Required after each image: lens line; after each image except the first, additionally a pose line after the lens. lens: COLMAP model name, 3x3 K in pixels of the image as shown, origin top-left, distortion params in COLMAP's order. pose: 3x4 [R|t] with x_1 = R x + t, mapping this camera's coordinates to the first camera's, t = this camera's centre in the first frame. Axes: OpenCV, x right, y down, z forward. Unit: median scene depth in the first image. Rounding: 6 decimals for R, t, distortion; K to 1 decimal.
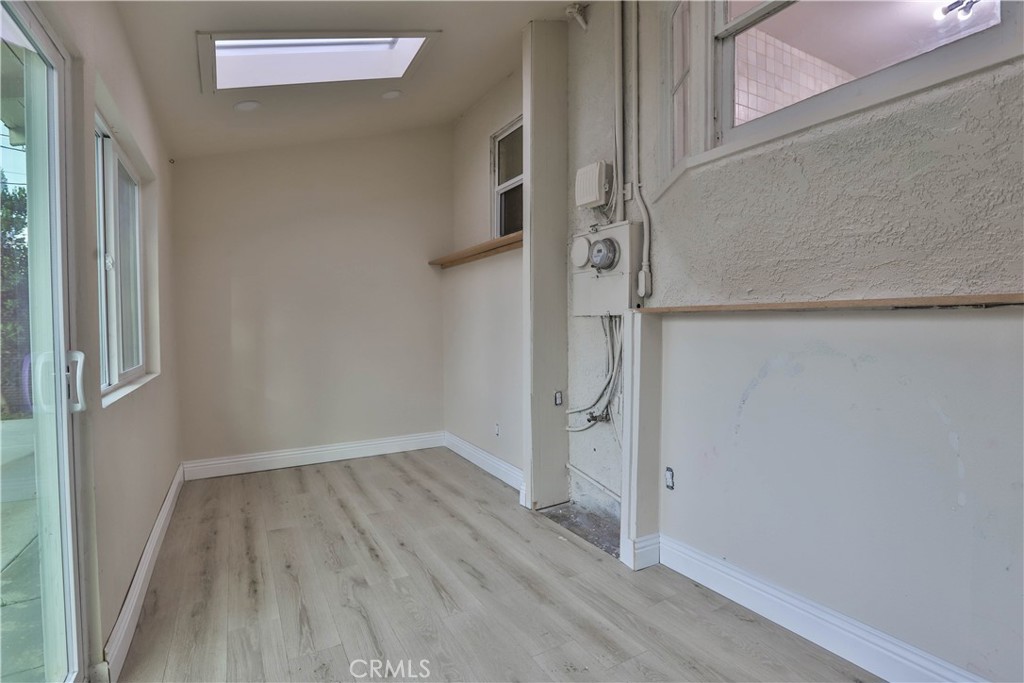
lens RADIAL K [[493.0, 0, 512.0], [0, 493.0, 341.5], [0, 0, 1]] dist [-0.052204, 0.019494]
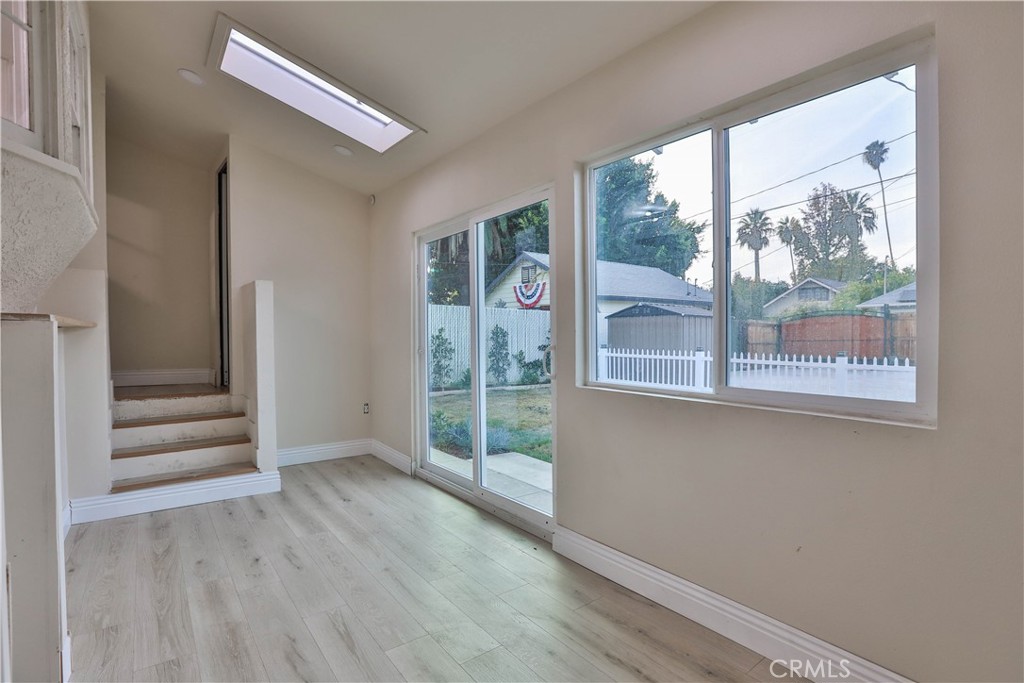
lens RADIAL K [[493.0, 0, 512.0], [0, 493.0, 341.5], [0, 0, 1]] dist [-0.052204, 0.019494]
pose [[-0.991520, 0.013383, -0.129262, -0.287916], [0.006687, 0.998620, 0.052096, -0.052850], [0.129780, 0.050789, -0.990241, 1.585153]]
